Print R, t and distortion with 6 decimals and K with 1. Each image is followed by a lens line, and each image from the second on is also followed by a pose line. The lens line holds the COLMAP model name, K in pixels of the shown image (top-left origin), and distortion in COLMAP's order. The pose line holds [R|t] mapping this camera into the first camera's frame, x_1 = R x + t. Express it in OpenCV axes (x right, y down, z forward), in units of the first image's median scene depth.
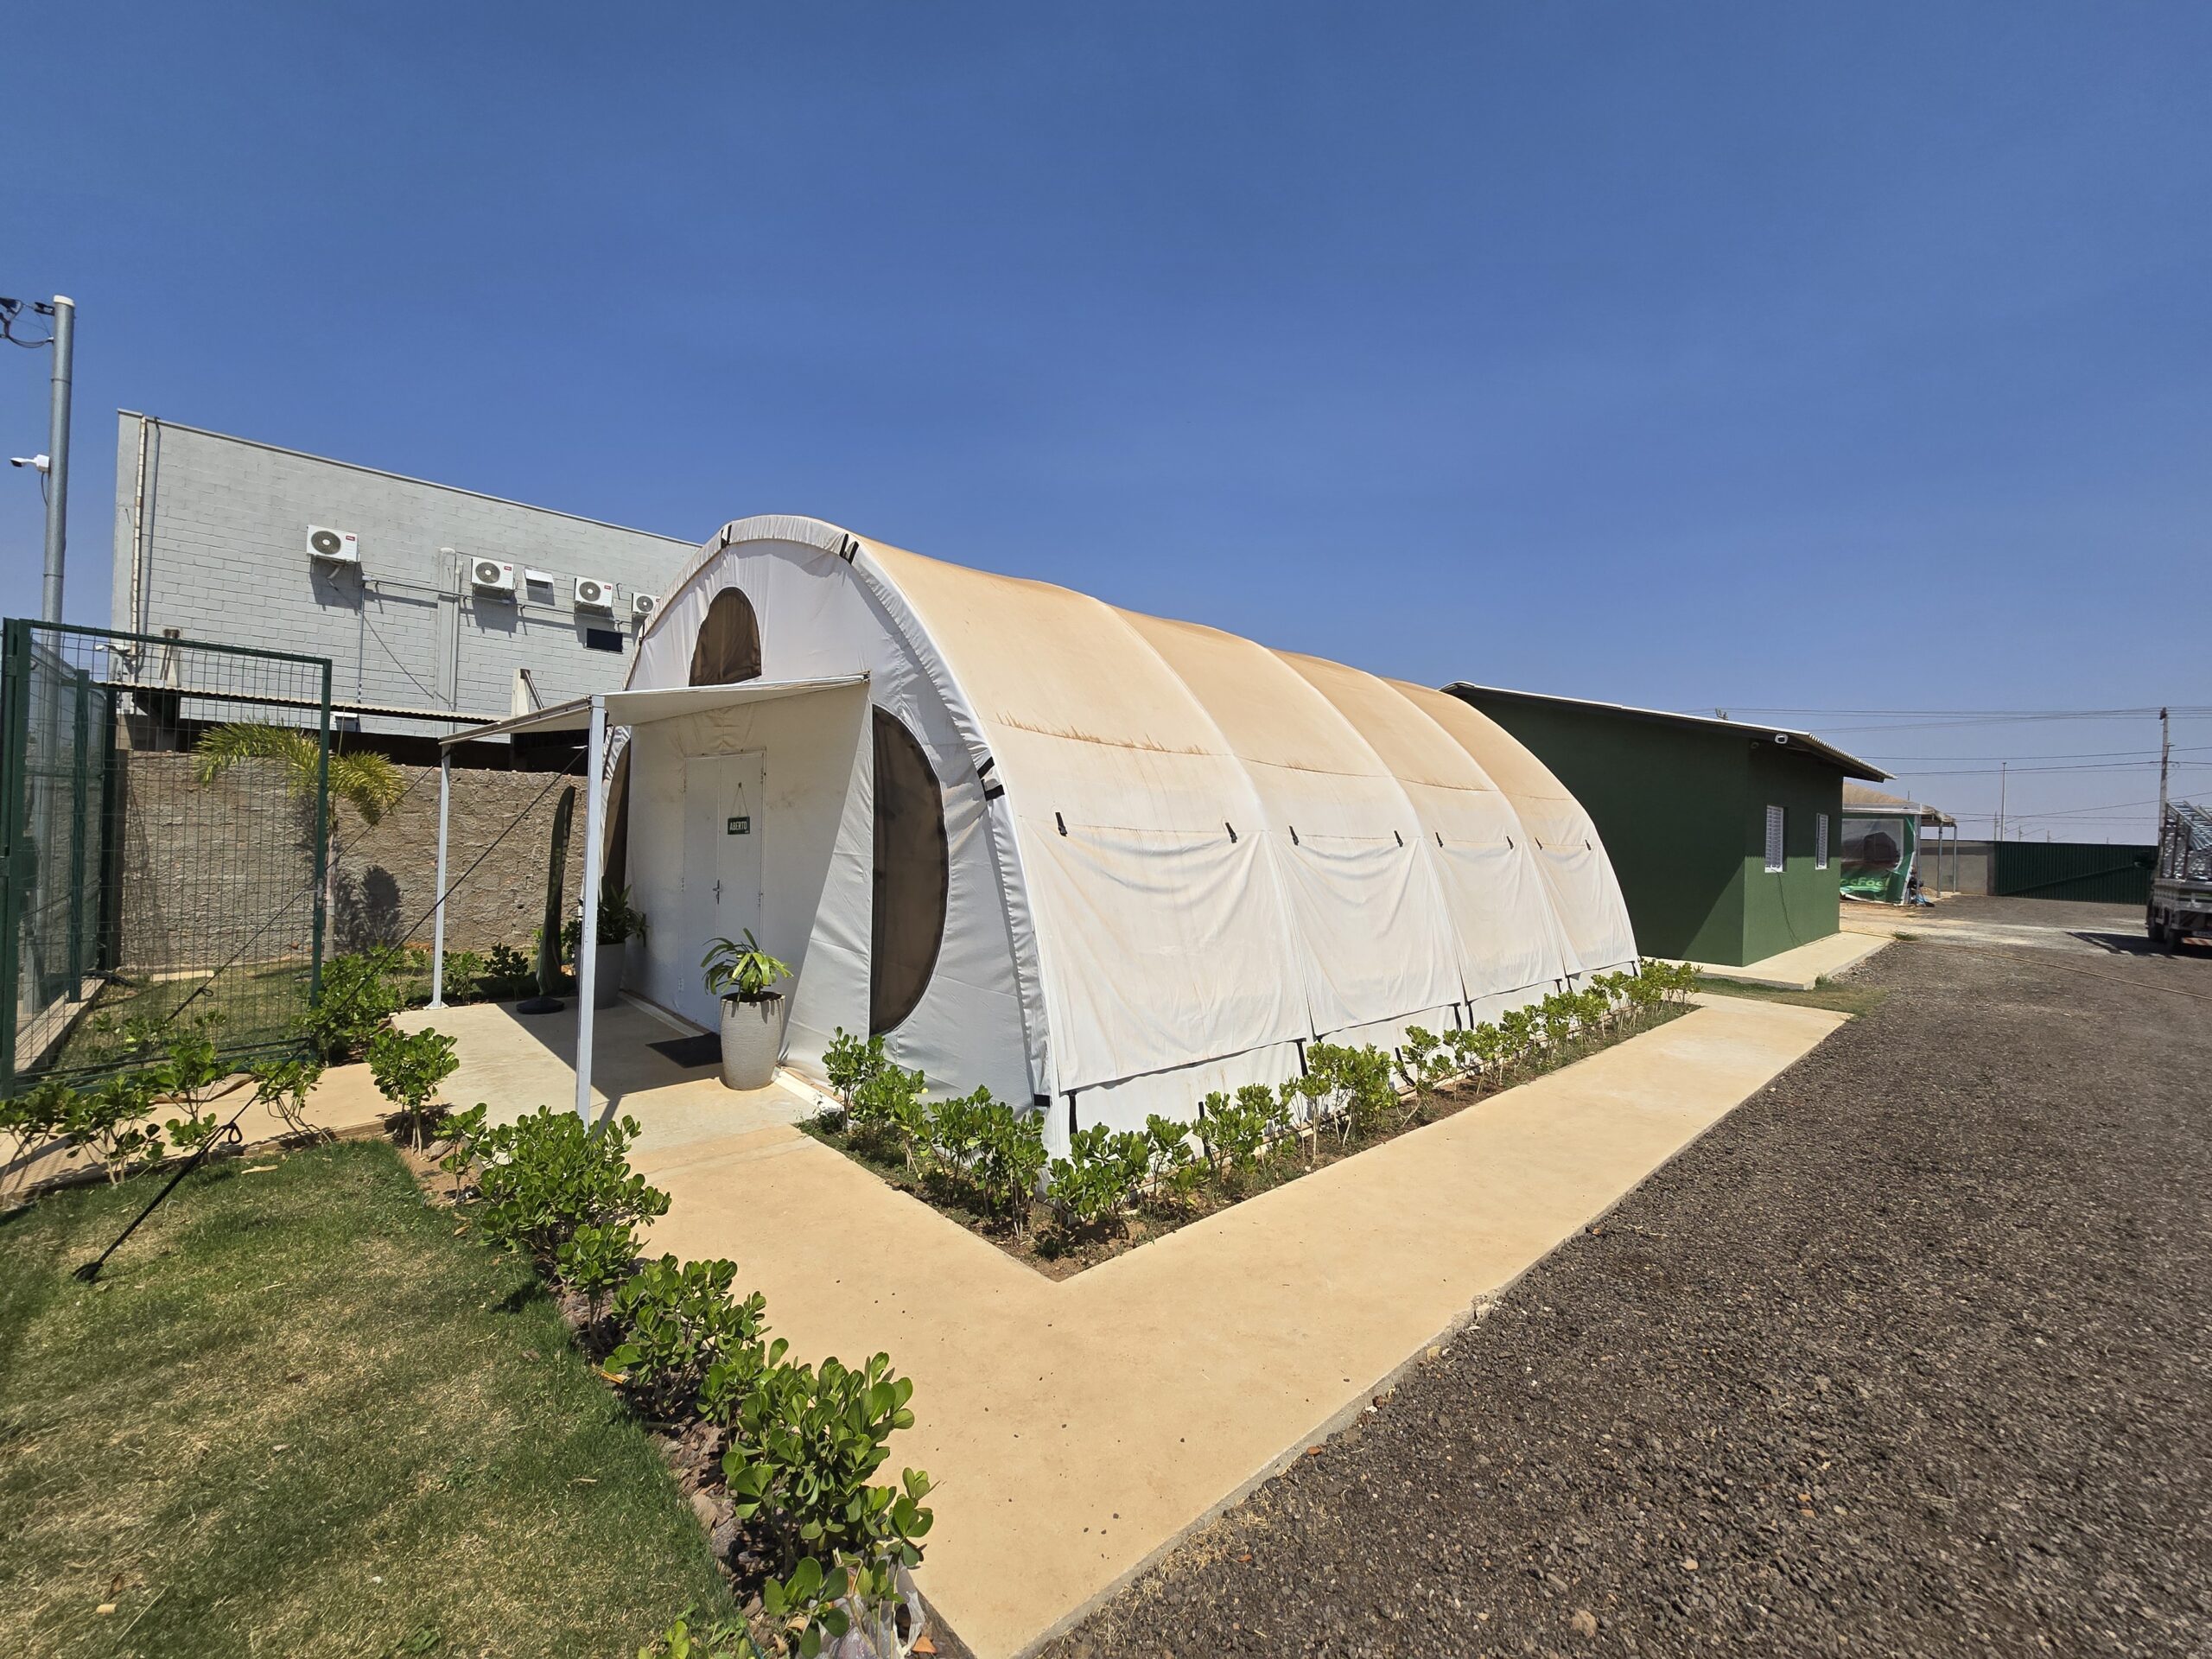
lens RADIAL K [[894.8, 0, 1101.2], [0, 894.8, 827.9], [0, 0, 1]] dist [-0.012062, -0.000195]
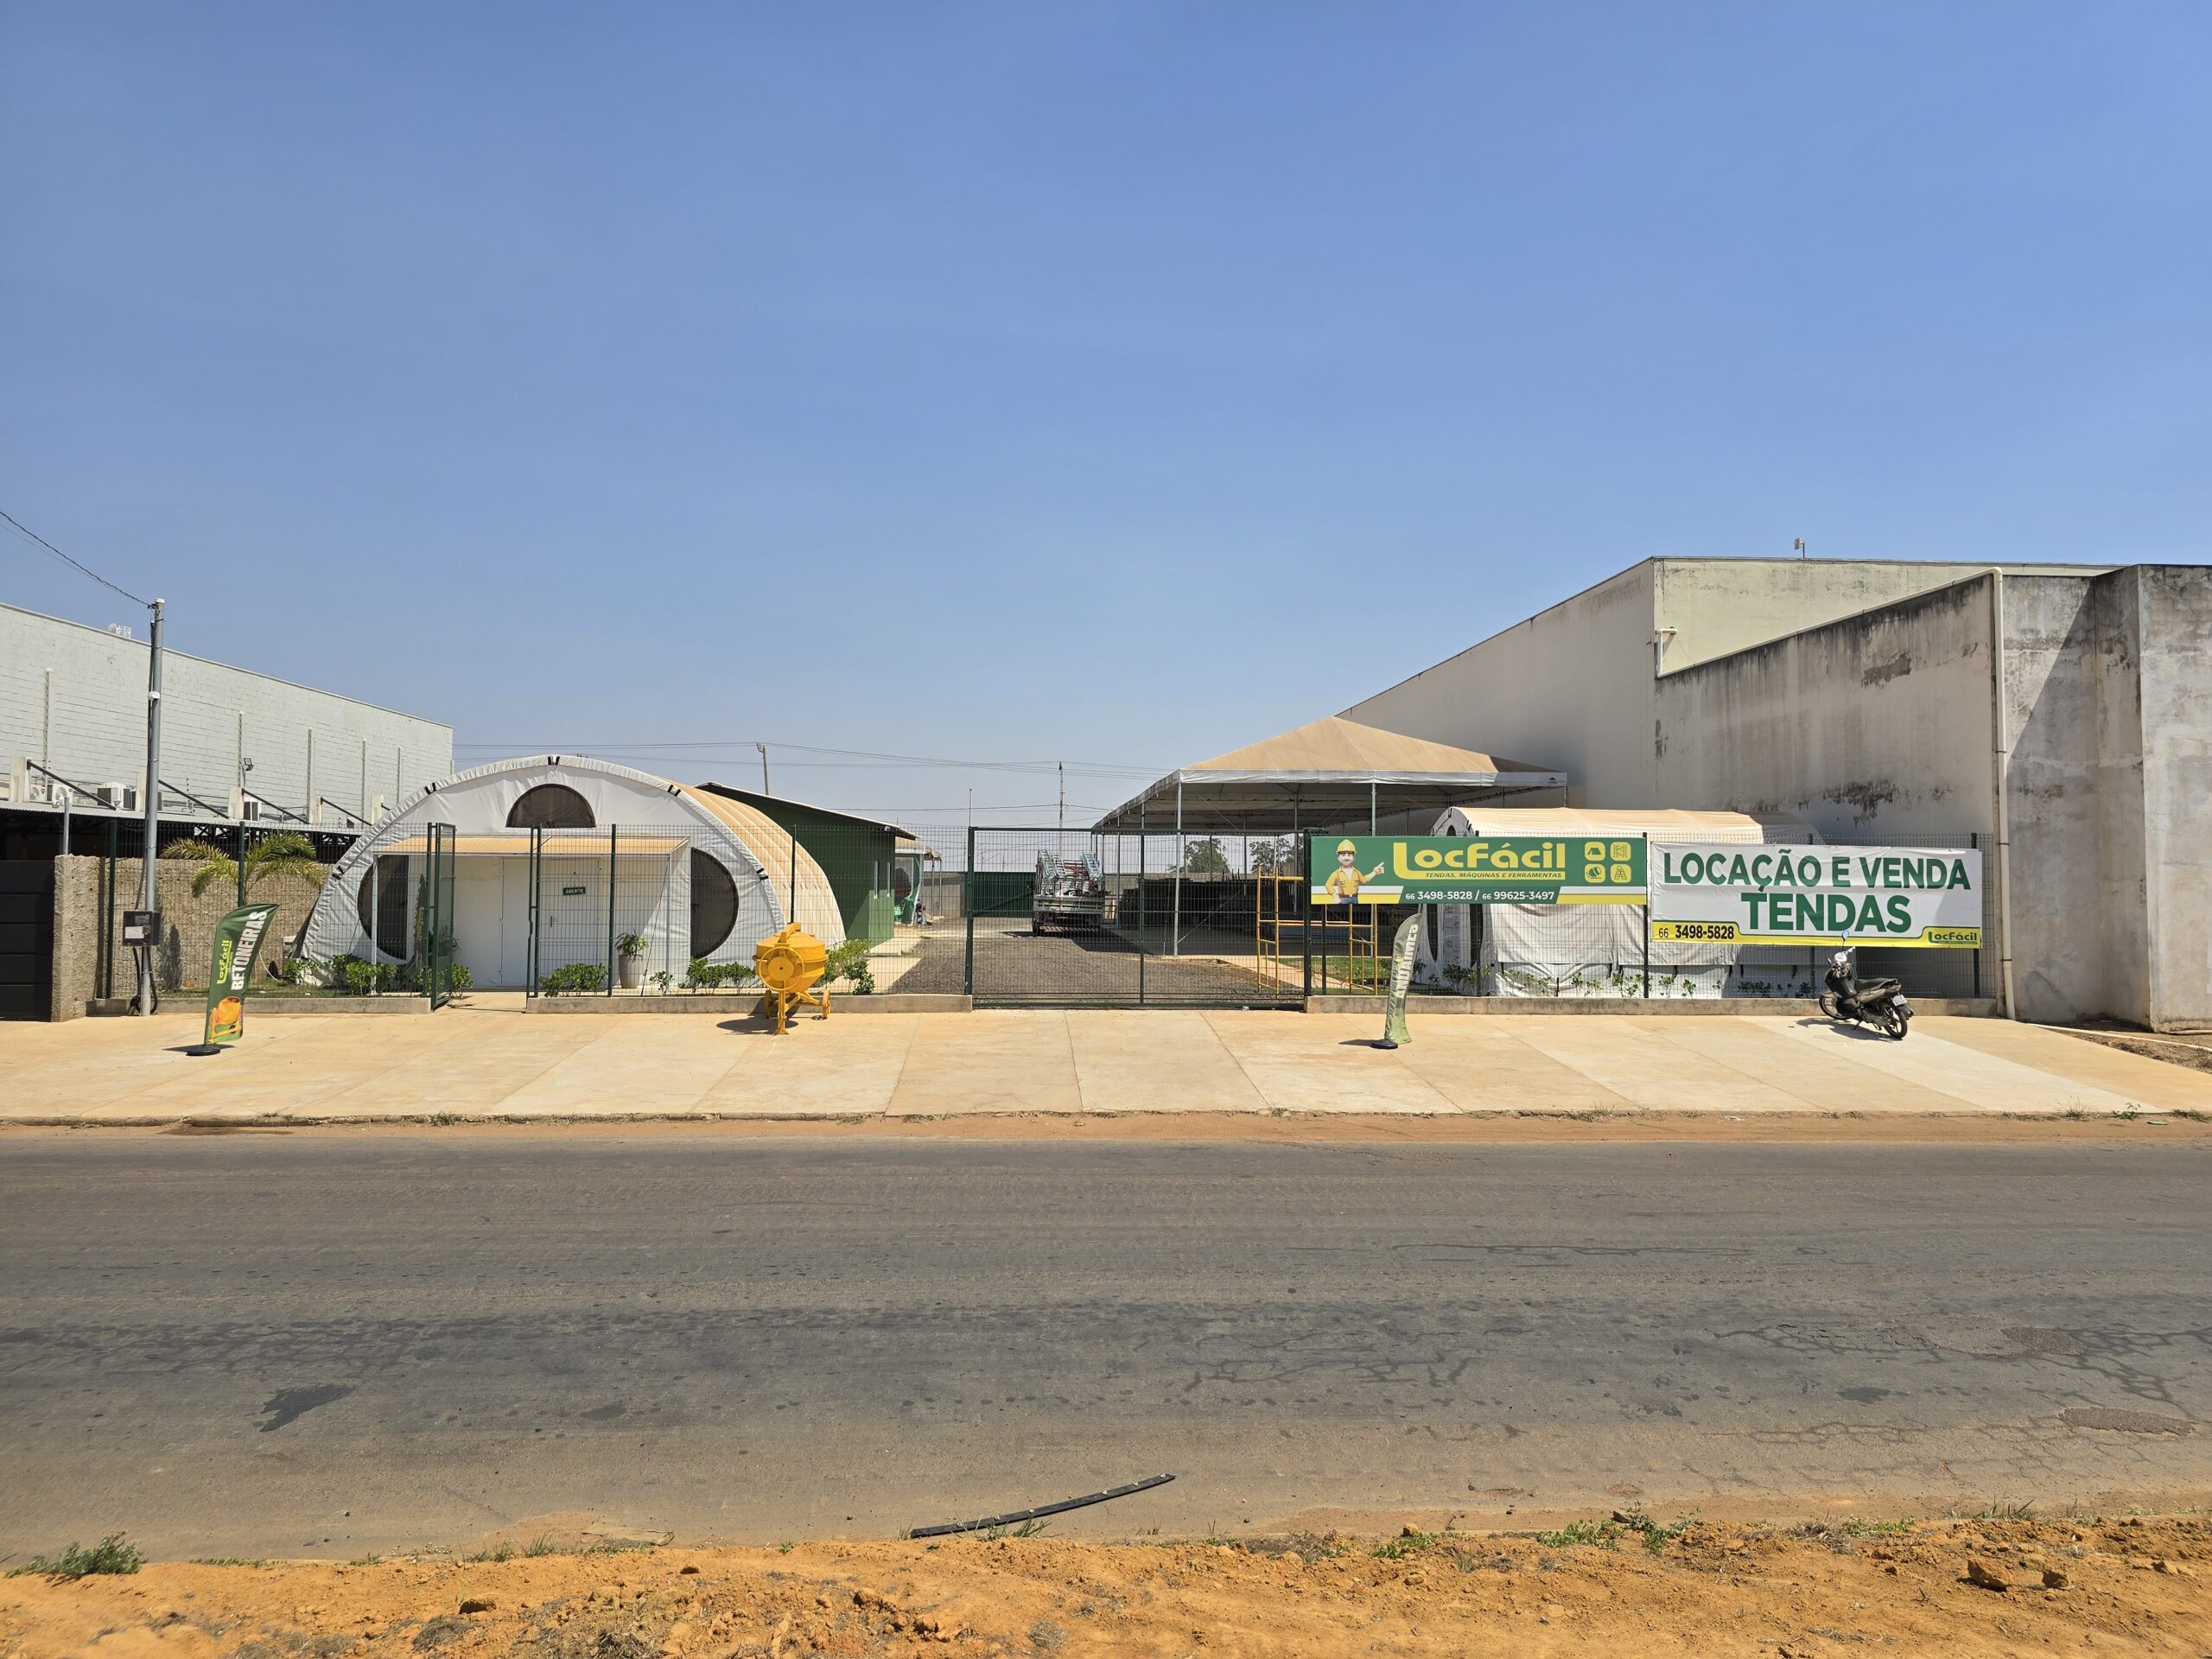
lens RADIAL K [[1463.7, 0, 1101.0], [0, 1463.7, 839.2], [0, 0, 1]] dist [0.020602, -0.015664]
pose [[0.634137, -0.005938, 0.773198, -1.082428], [0.016180, 0.999853, -0.005592, -0.040049], [-0.773052, 0.016057, 0.634140, -1.069524]]
